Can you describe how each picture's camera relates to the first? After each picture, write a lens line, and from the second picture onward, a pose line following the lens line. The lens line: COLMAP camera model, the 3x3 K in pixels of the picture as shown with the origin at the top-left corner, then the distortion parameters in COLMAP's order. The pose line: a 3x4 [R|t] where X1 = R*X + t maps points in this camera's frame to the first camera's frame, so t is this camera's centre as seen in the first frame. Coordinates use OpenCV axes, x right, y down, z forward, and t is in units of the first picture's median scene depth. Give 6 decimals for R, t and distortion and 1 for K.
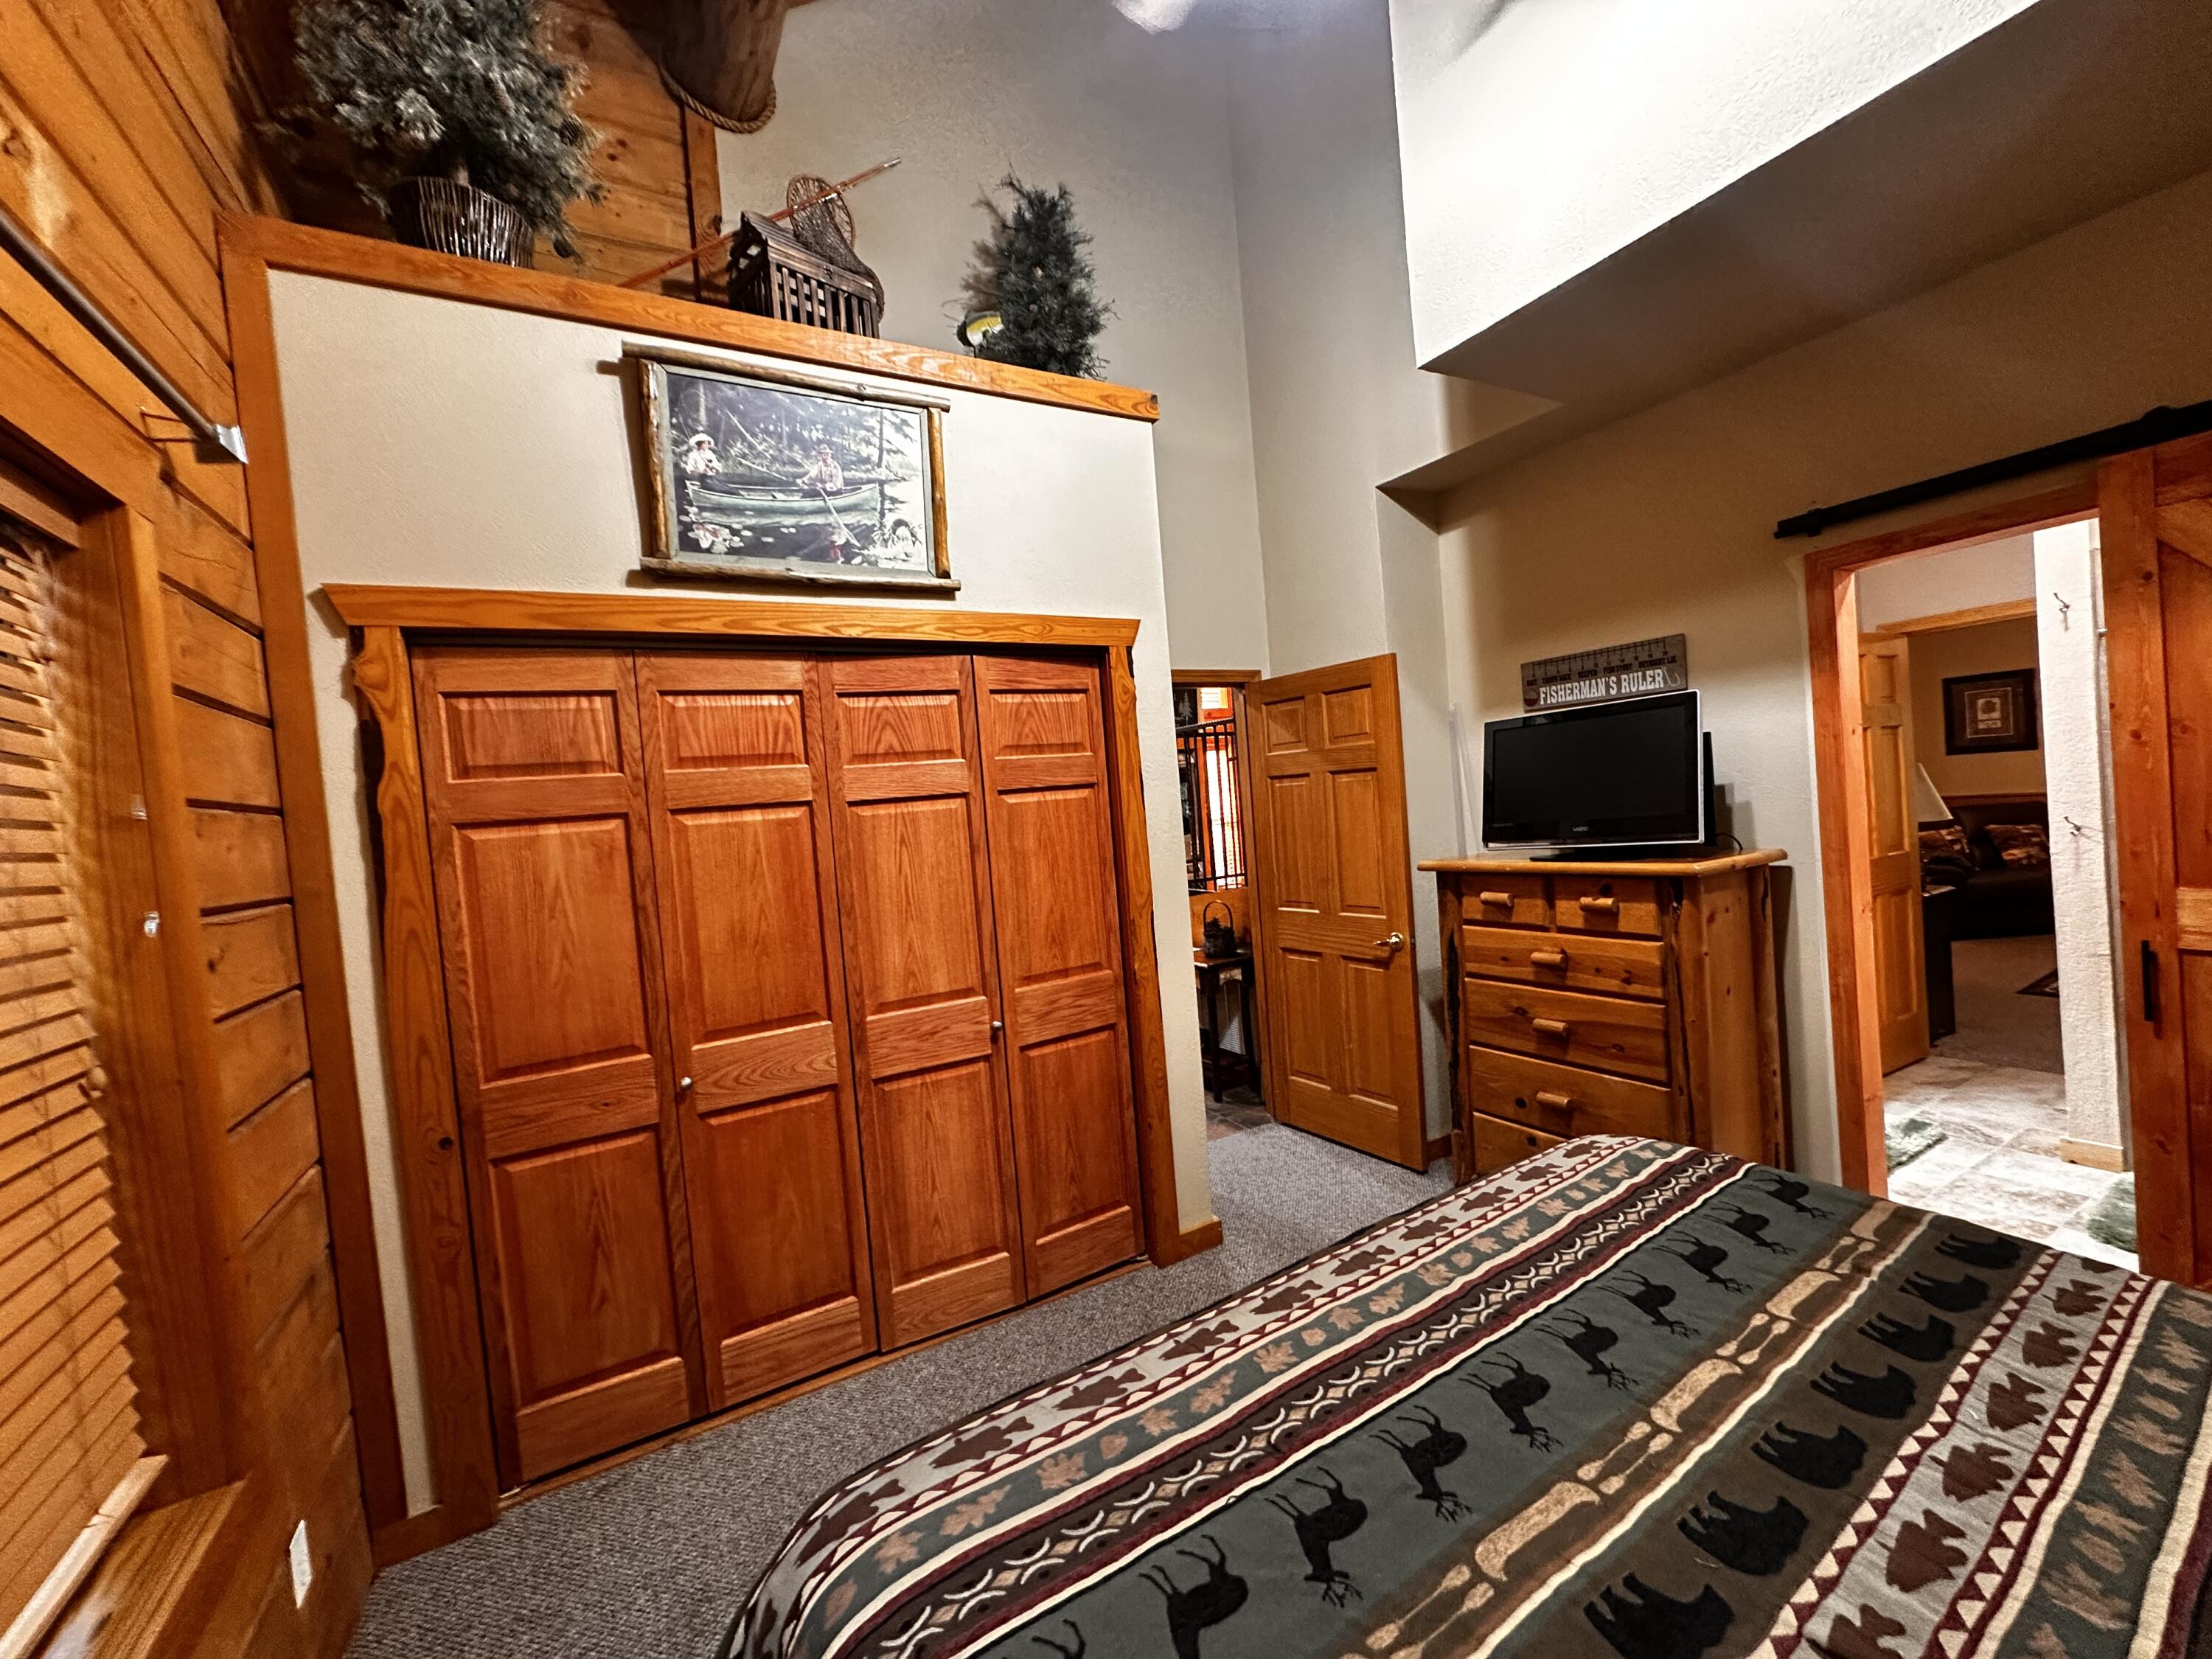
lens RADIAL K [[877.4, 0, 1097.2], [0, 877.4, 832.9], [0, 0, 1]] dist [-0.002122, -0.000656]
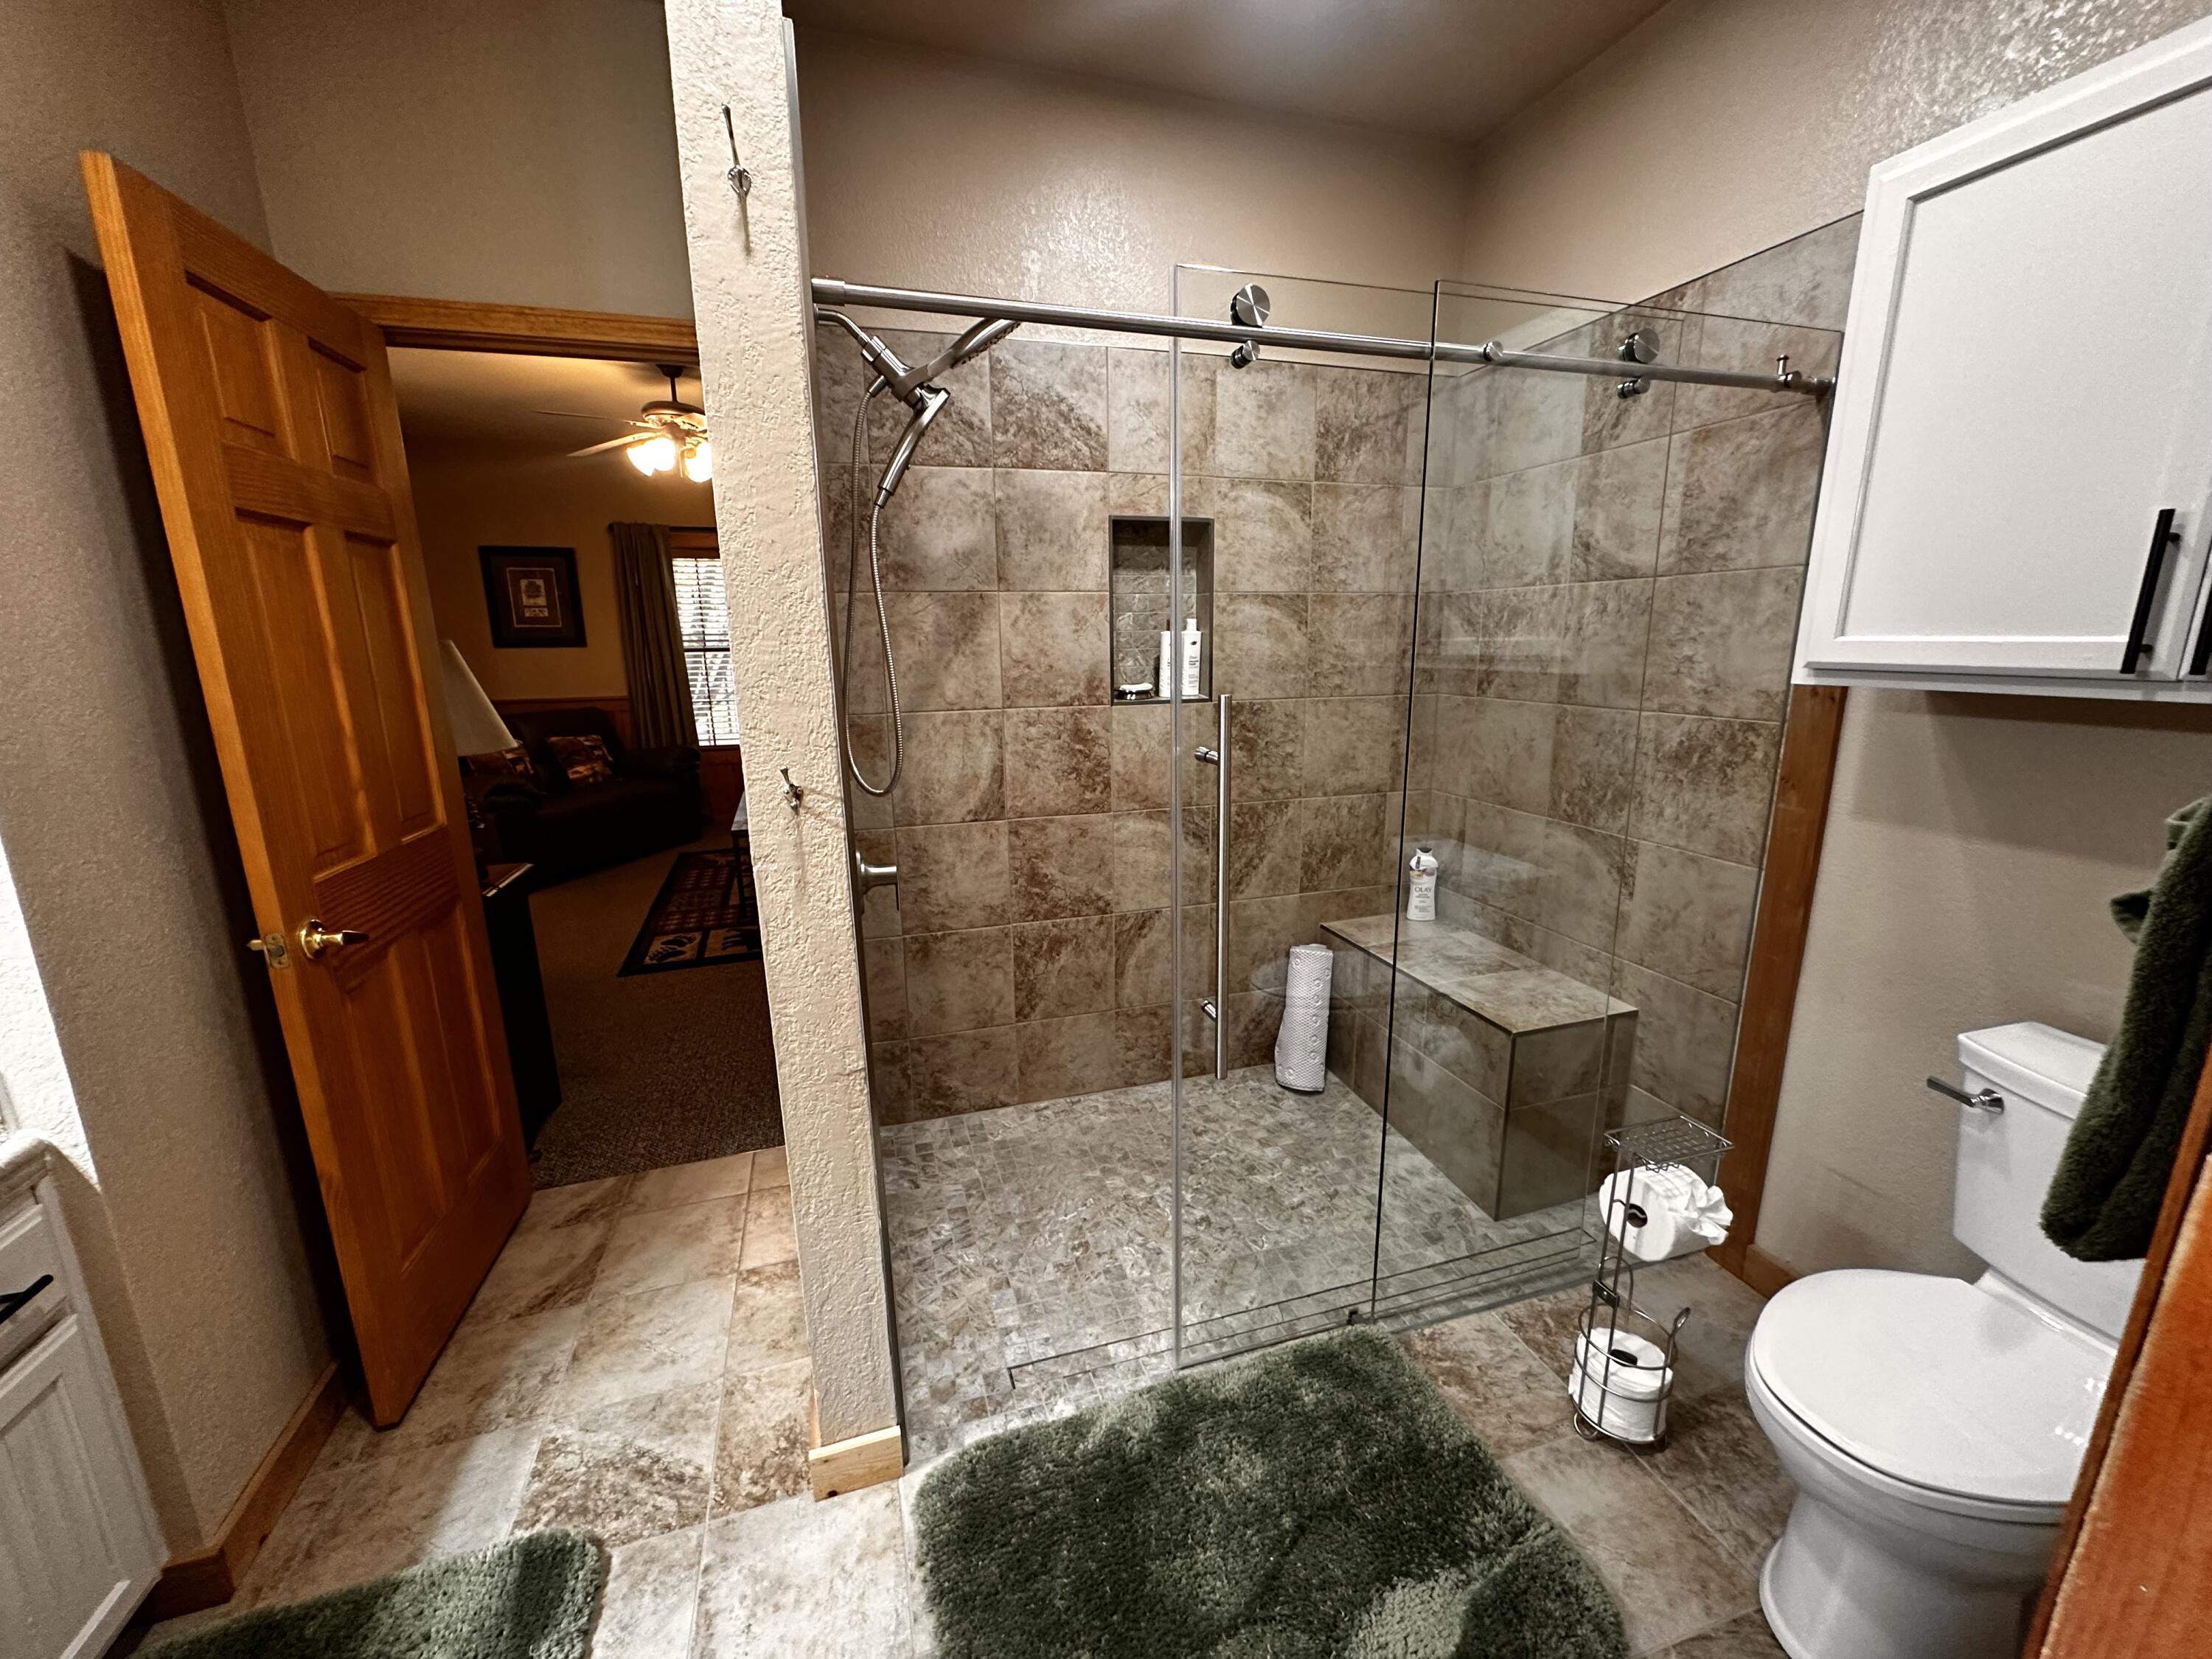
lens RADIAL K [[877.4, 0, 1119.1], [0, 877.4, 824.2], [0, 0, 1]] dist [-0.002122, -0.000656]
pose [[0.187426, -0.127991, 0.973904, 0.306206], [0.026196, 0.991773, 0.125298, -0.016144], [-0.981929, 0.002028, 0.189237, 0.317449]]
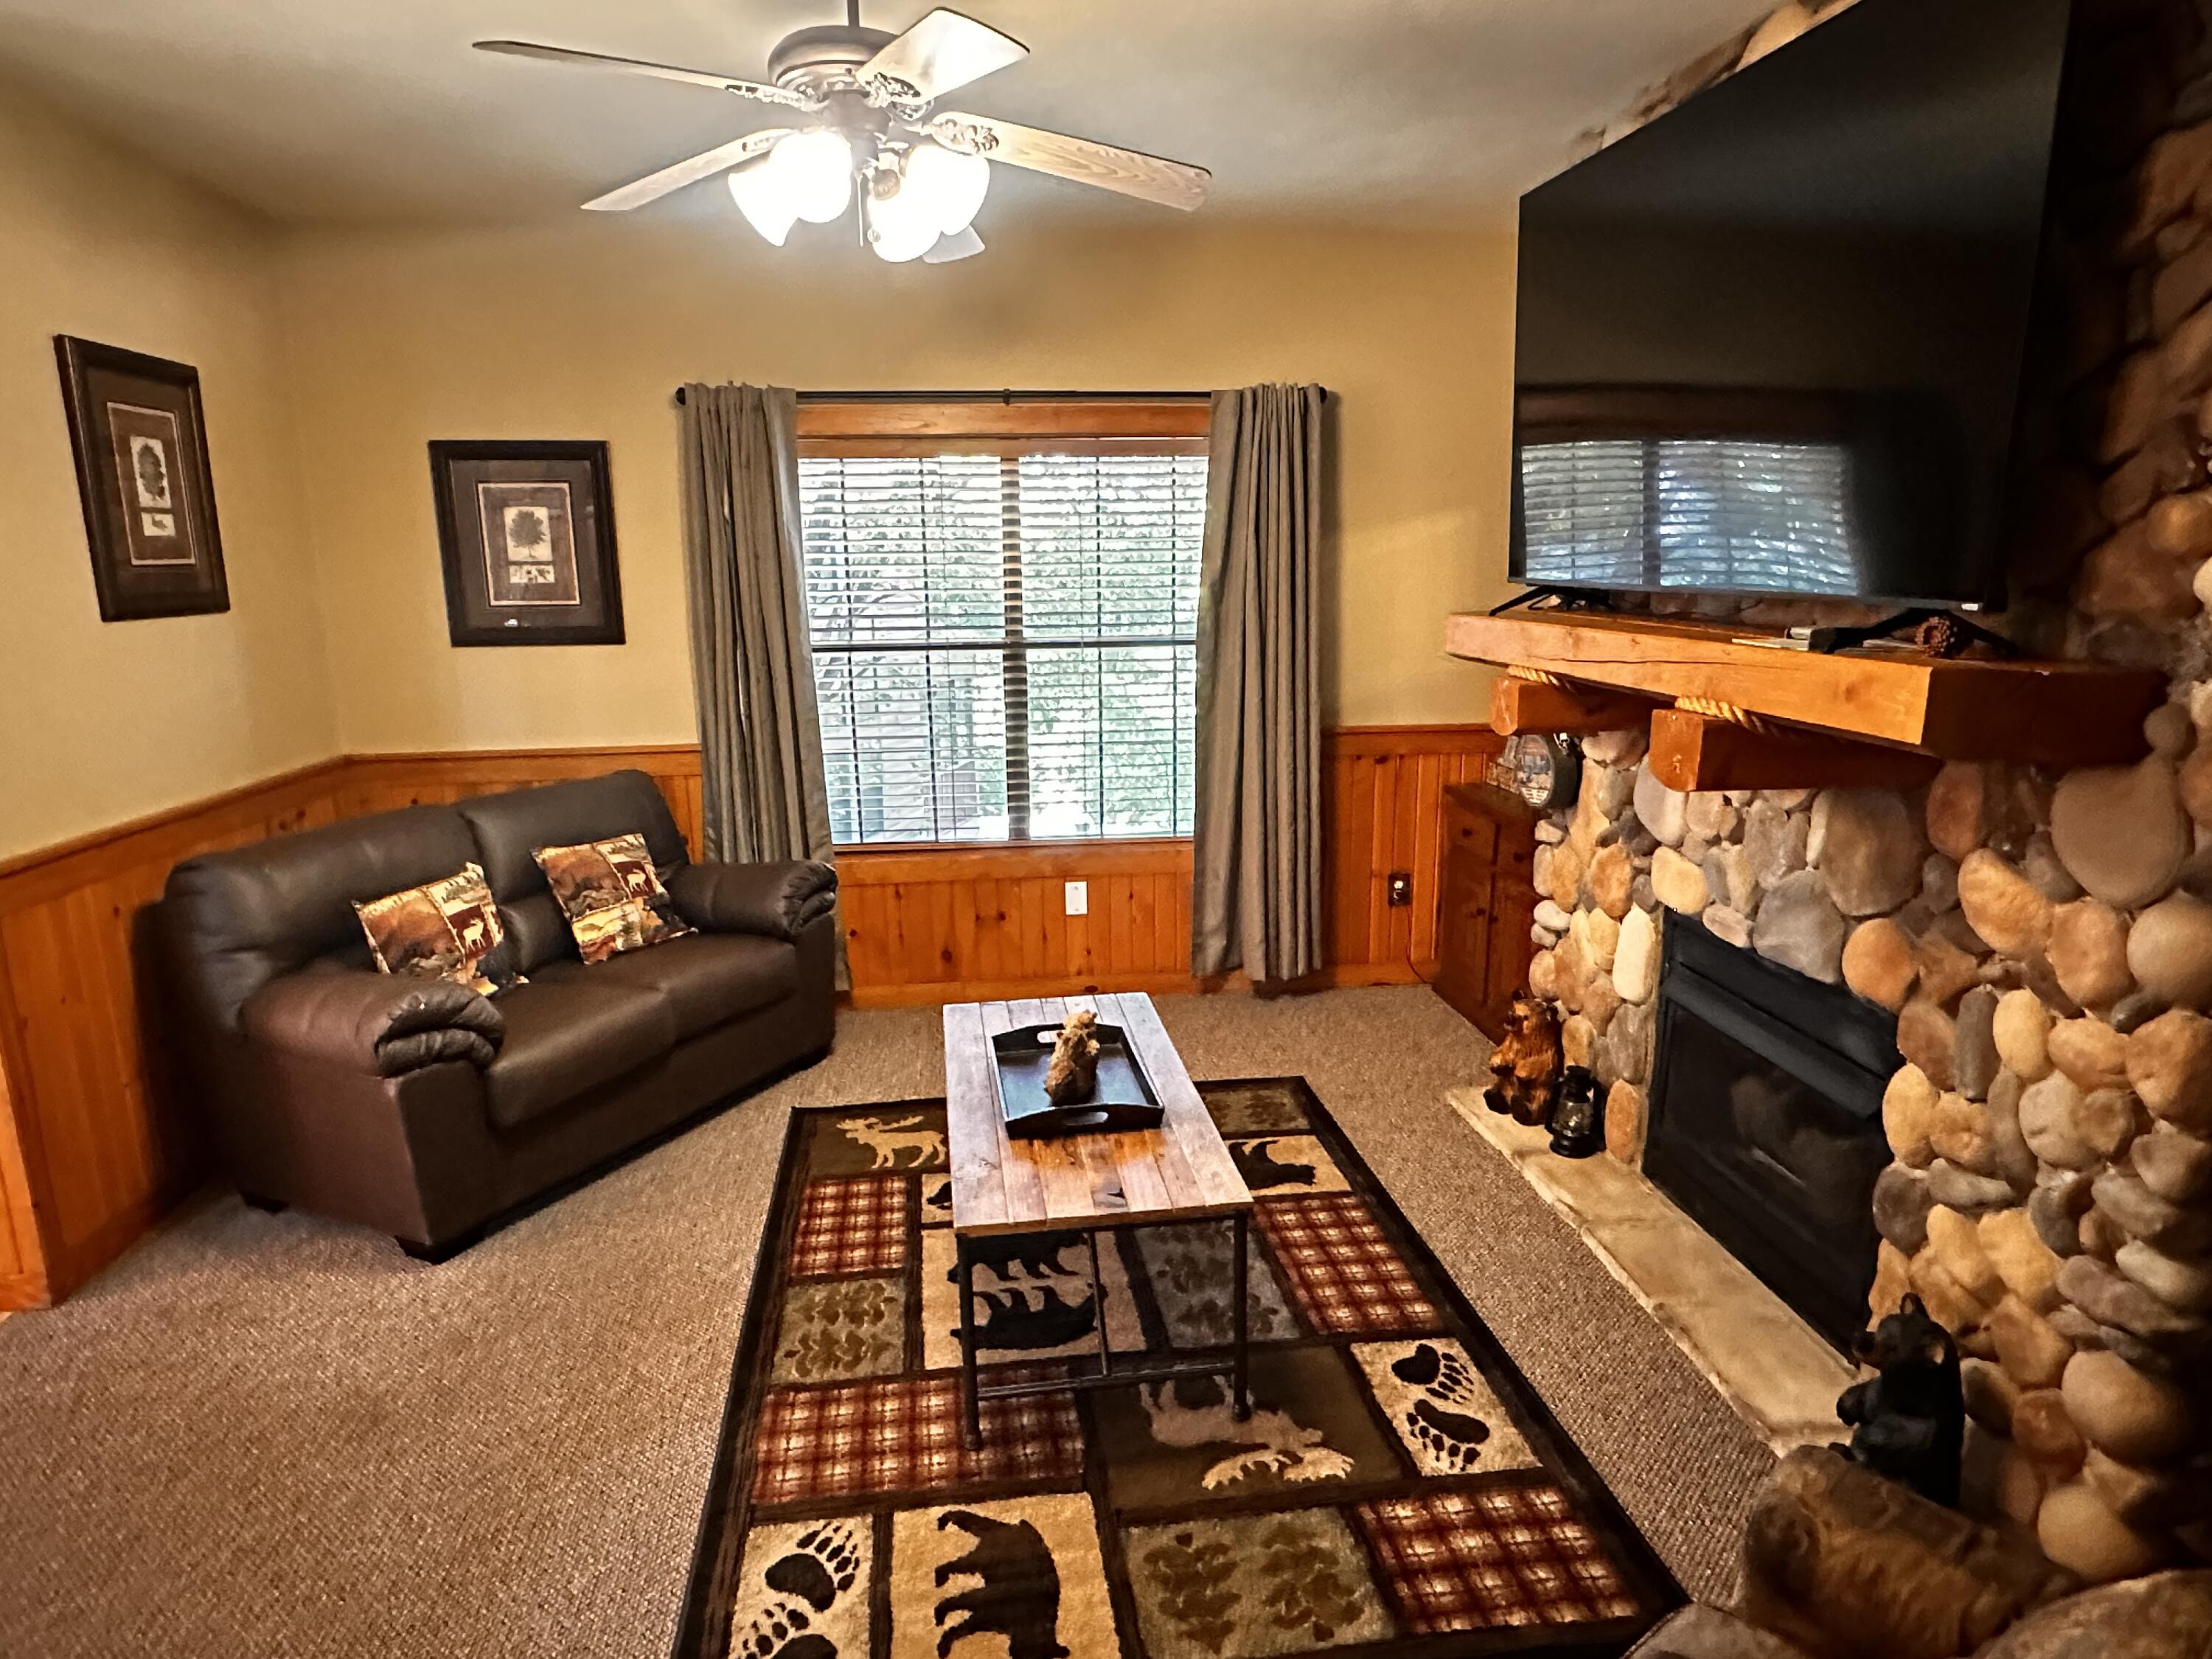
lens RADIAL K [[1331.0, 0, 1101.5], [0, 1331.0, 852.8], [0, 0, 1]] dist [0.020162, 0.003025]
pose [[0.391045, -0.113404, 0.913358, 0.567060], [0.011340, 0.992898, 0.118424, -0.069385], [-0.920302, -0.035952, 0.389554, 0.535392]]
